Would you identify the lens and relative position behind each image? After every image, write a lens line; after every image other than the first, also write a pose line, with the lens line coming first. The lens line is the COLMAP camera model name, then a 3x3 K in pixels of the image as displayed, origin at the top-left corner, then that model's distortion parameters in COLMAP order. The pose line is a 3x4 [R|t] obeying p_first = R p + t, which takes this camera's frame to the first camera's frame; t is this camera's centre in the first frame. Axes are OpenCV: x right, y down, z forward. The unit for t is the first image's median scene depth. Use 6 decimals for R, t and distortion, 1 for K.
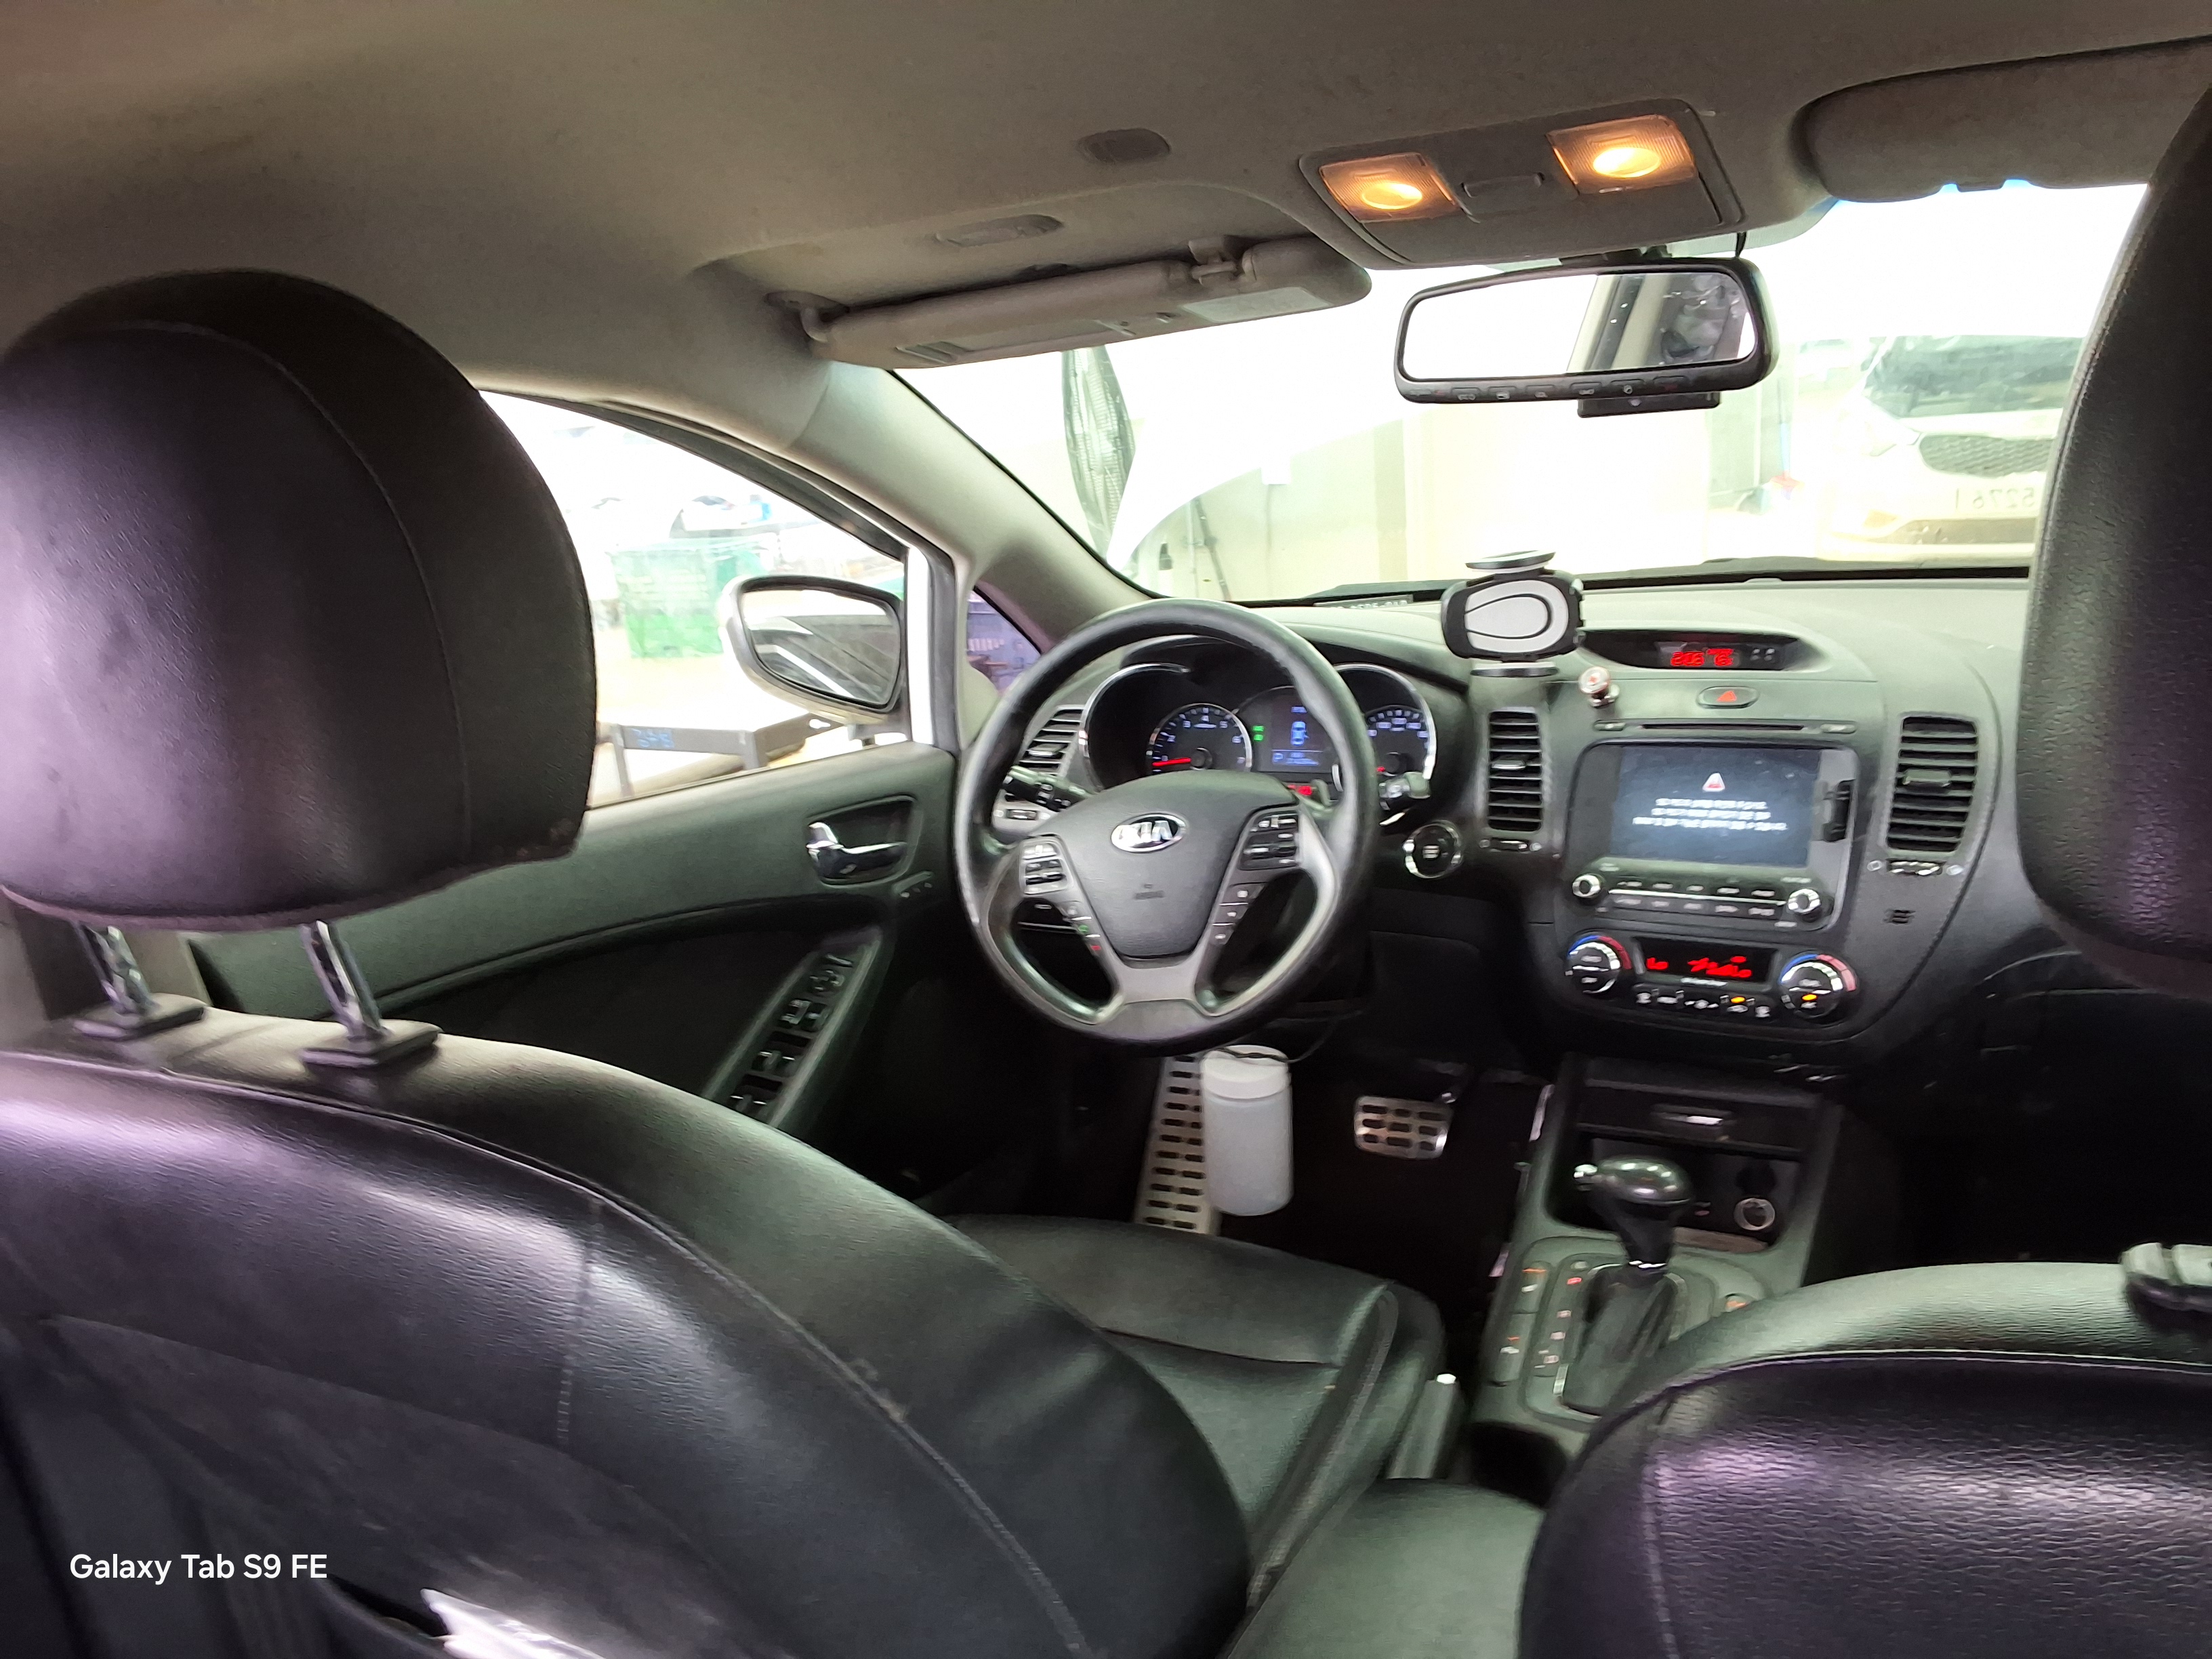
lens RADIAL K [[1793.0, 0, 1099.8], [0, 1793.0, 831.3], [0, 0, 1]] dist [0.061503, -0.029766]
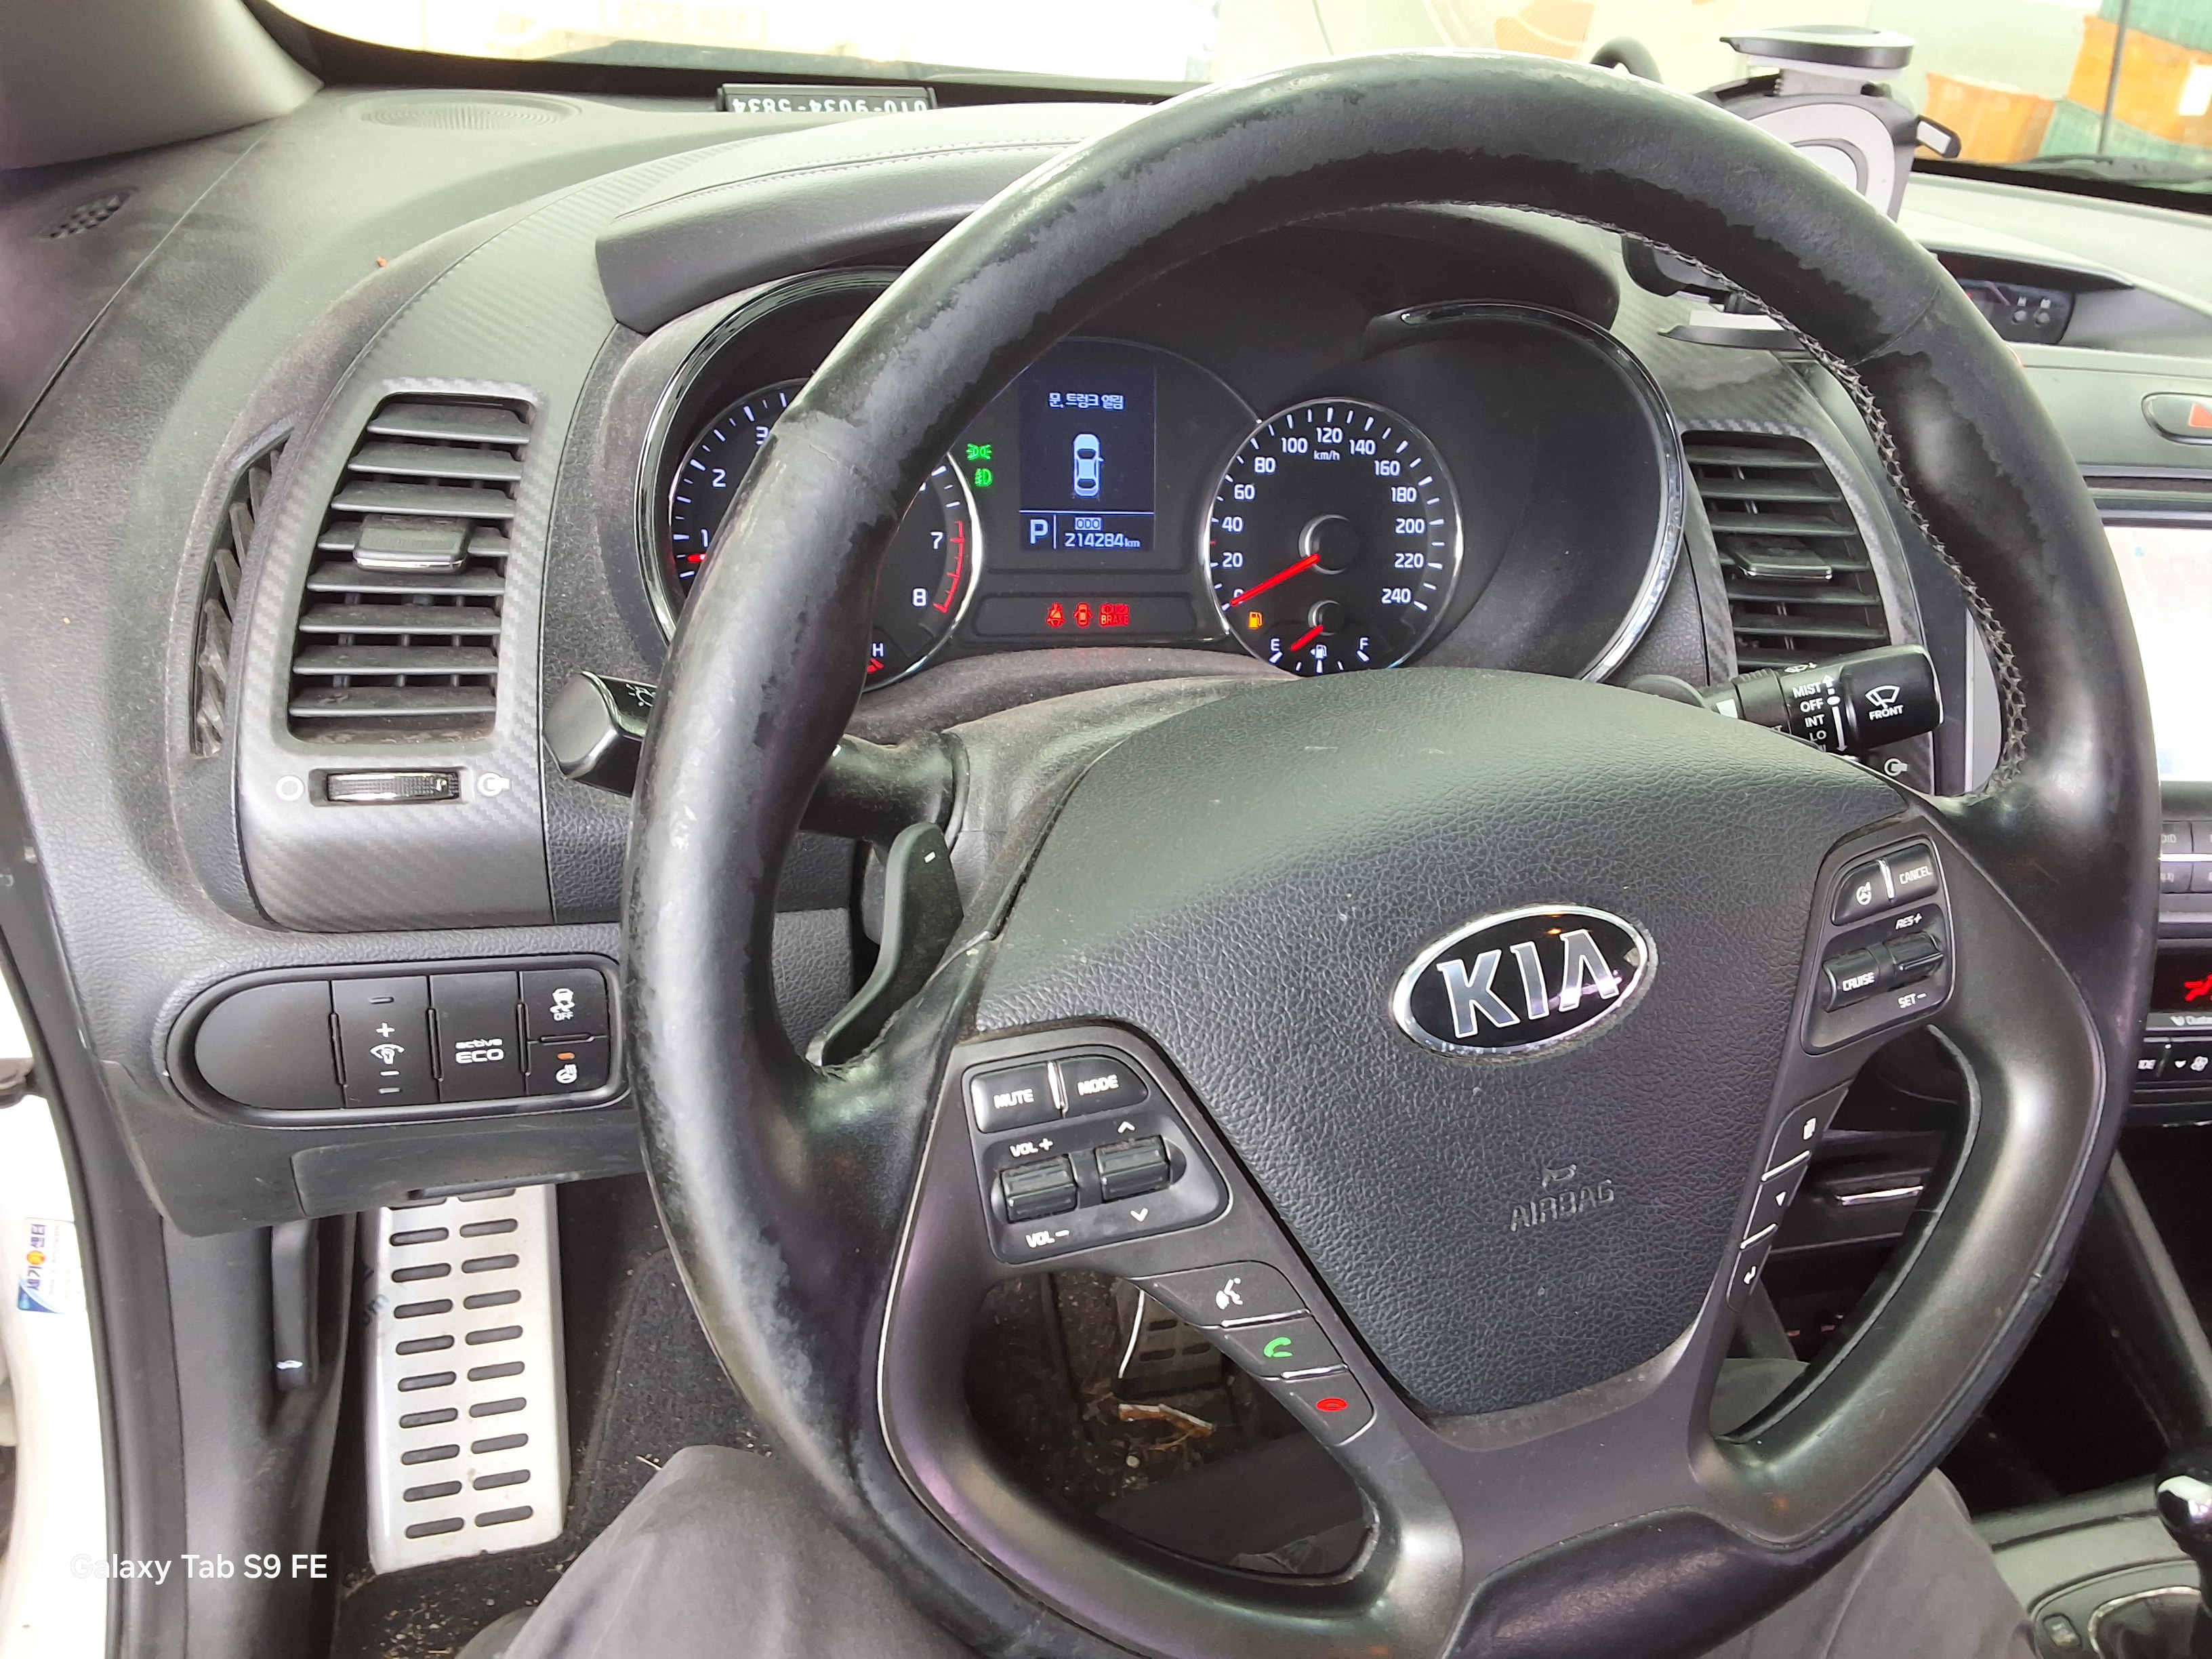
lens RADIAL K [[1793.0, 0, 1104.6], [0, 1793.0, 835.9], [0, 0, 1]] dist [0.061503, -0.029766]
pose [[0.669984, -0.191801, 0.717170, -0.198283], [0.002920, 0.966722, 0.255814, -0.086371], [-0.742370, -0.169297, 0.648248, 0.838251]]
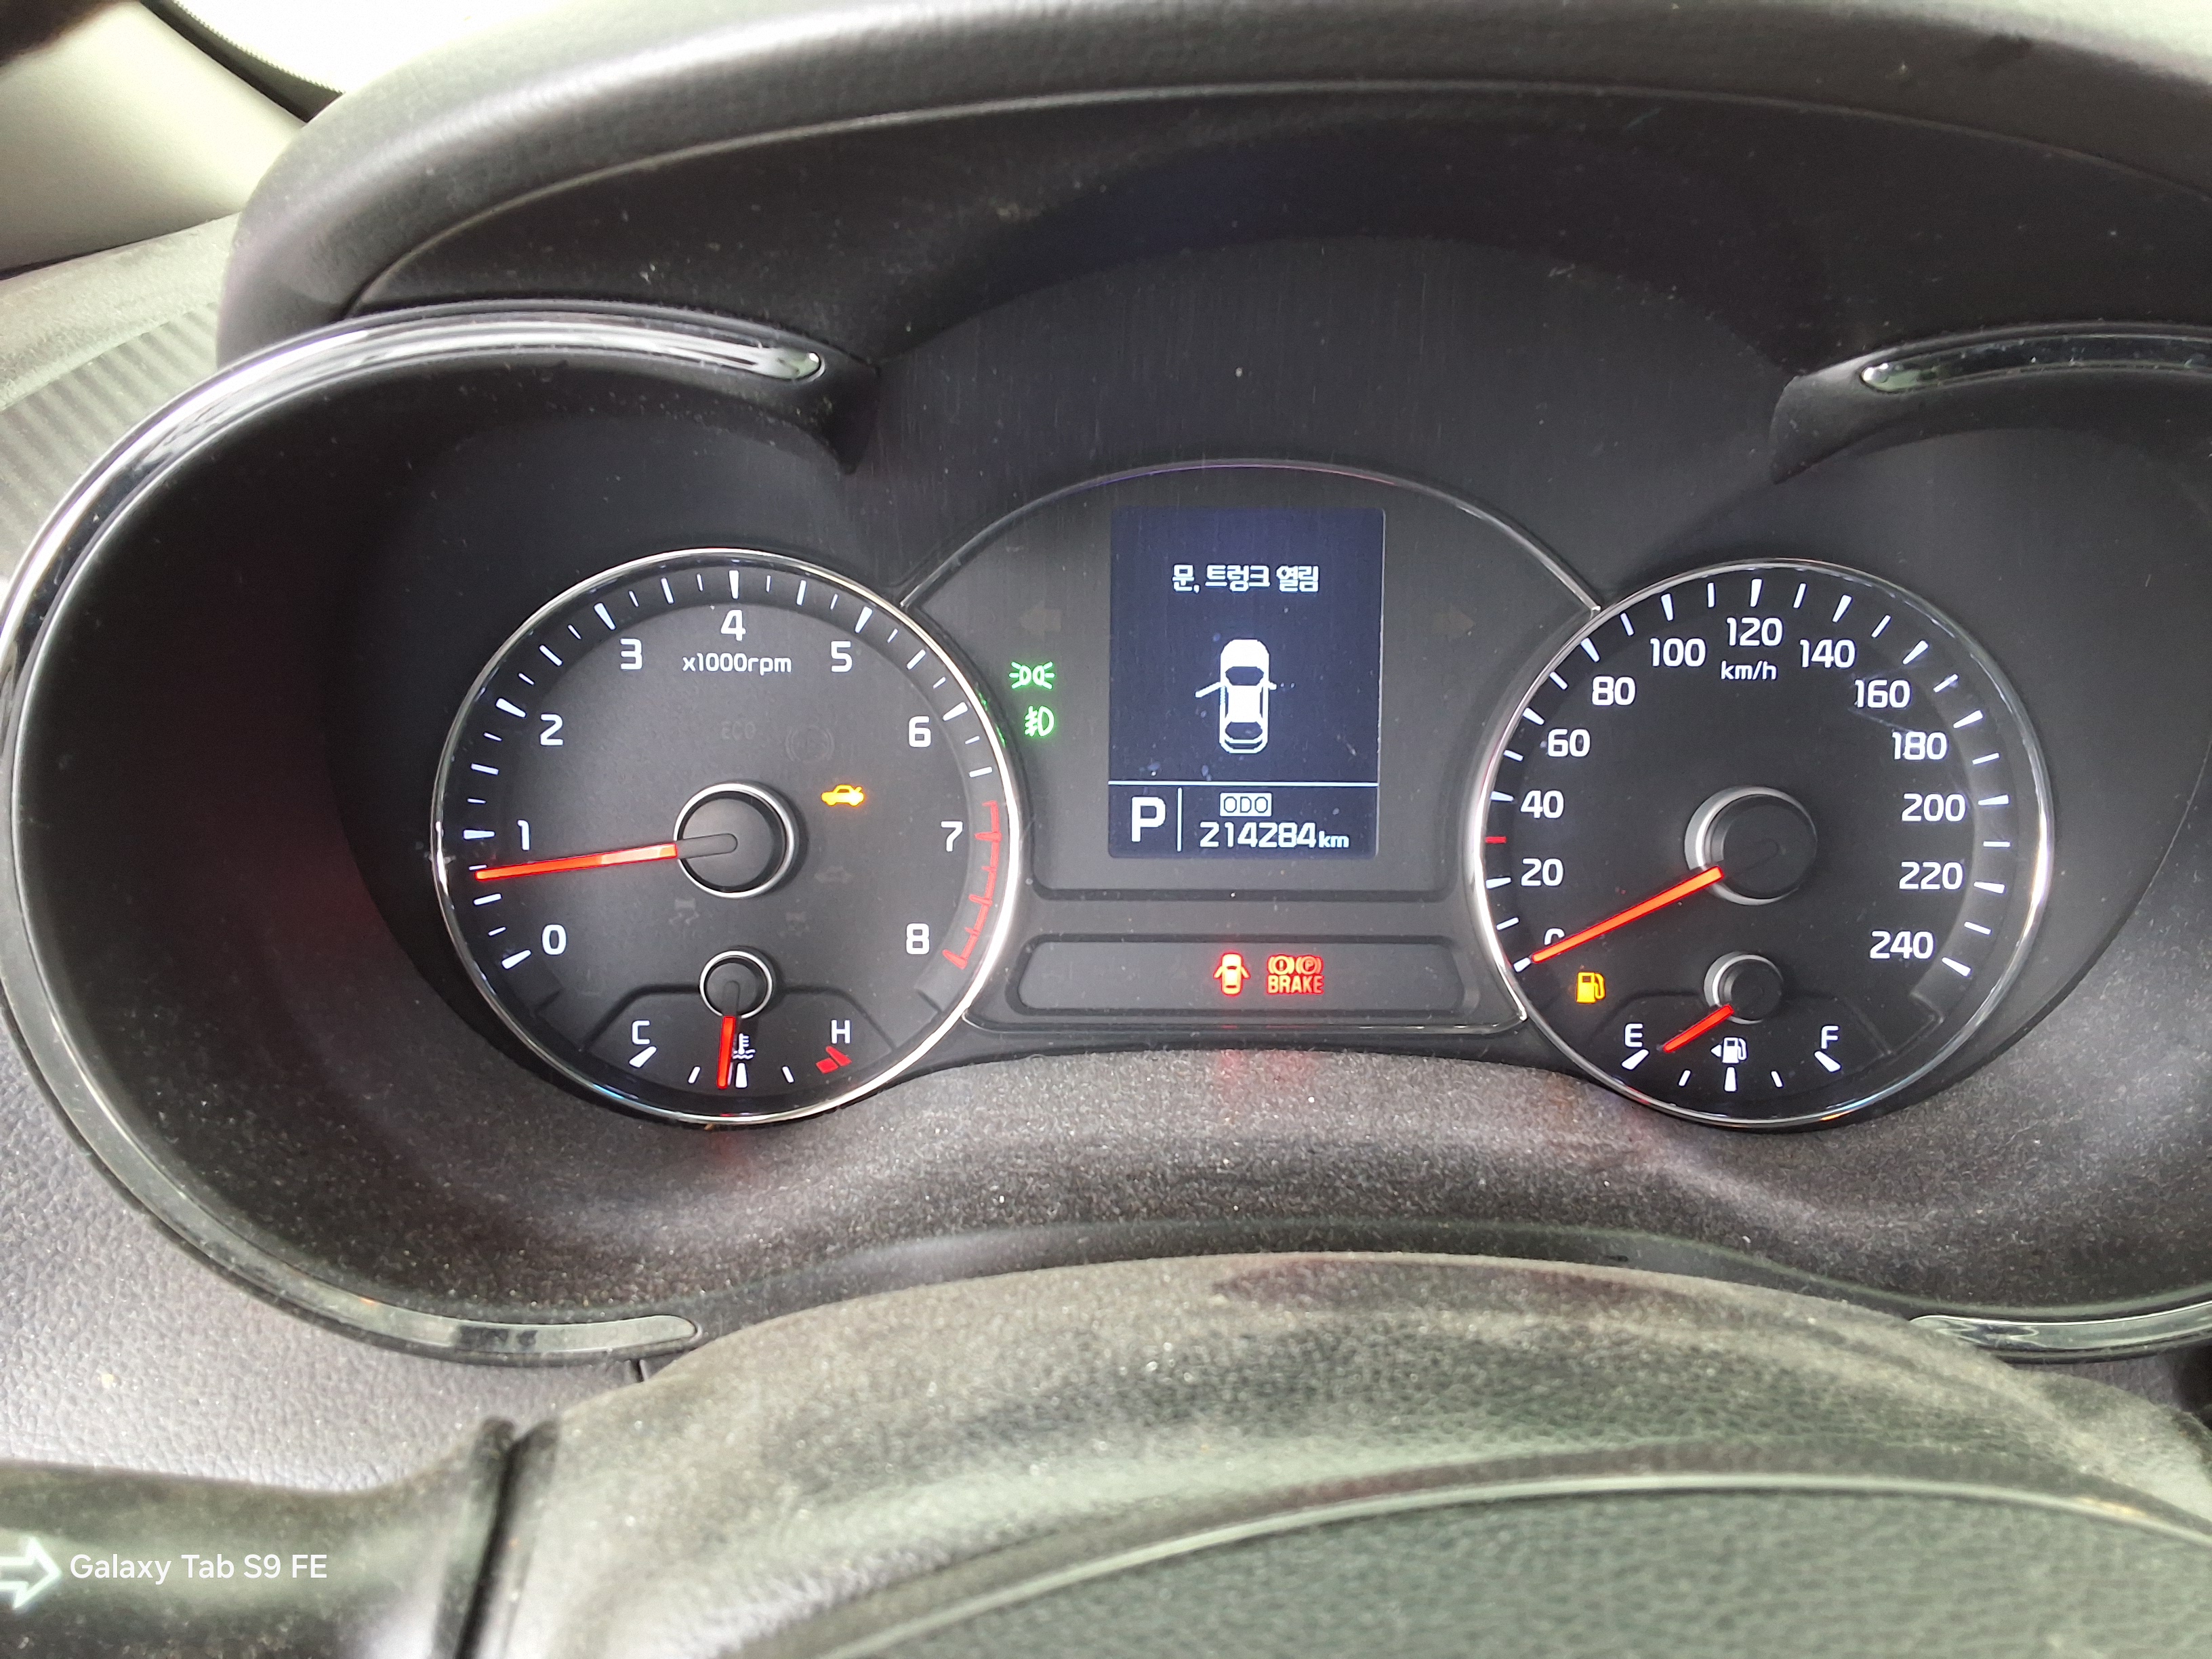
lens RADIAL K [[1793.0, 0, 1095.8], [0, 1793.0, 841.2], [0, 0, 1]] dist [0.061503, -0.029766]
pose [[0.870924, -0.109361, 0.479095, -0.002710], [0.032436, 0.985590, 0.166012, -0.082446], [-0.490347, -0.129043, 0.861921, 0.945850]]
